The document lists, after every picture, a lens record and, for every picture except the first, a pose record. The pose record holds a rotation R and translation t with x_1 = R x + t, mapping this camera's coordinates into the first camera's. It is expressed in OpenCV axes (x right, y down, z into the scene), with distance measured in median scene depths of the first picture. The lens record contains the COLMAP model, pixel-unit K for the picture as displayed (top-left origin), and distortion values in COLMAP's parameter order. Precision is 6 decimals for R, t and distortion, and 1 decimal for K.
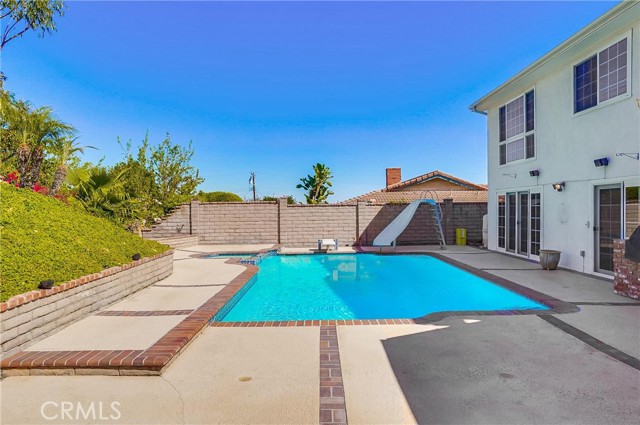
lens RADIAL K [[428.6, 0, 302.5], [0, 428.6, 213.9], [0, 0, 1]] dist [-0.025432, 0.003508]
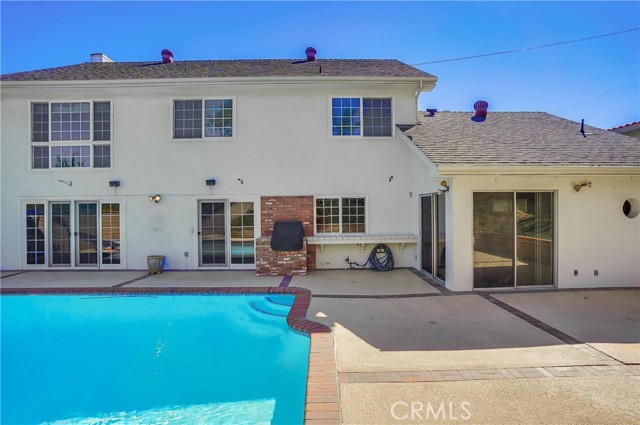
lens RADIAL K [[329.4, 0, 320.0], [0, 329.4, 212.5], [0, 0, 1]] dist [-0.029708, 0.000771]
pose [[-0.061723, 0.009140, 0.998051, -0.264687], [0.019552, 0.999777, -0.007947, -0.010599], [-0.997902, 0.019023, -0.061888, 0.559035]]
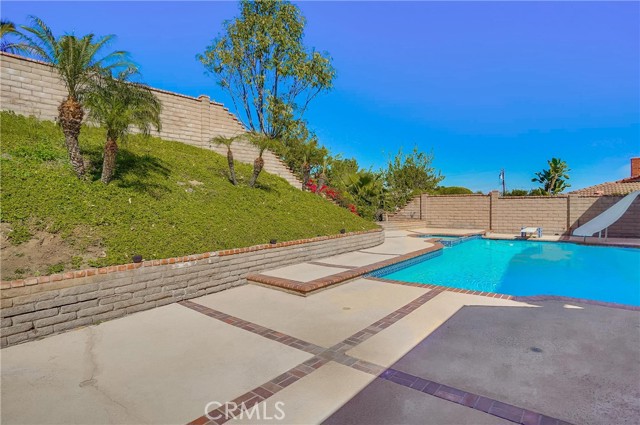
lens RADIAL K [[329.1, 0, 320.6], [0, 329.1, 203.9], [0, 0, 1]] dist [-0.031192, 0.000437]
pose [[0.792543, 0.006333, -0.609784, 0.204725], [-0.006413, 0.999977, 0.002050, -0.001732], [0.609783, 0.002286, 0.792565, -0.010884]]
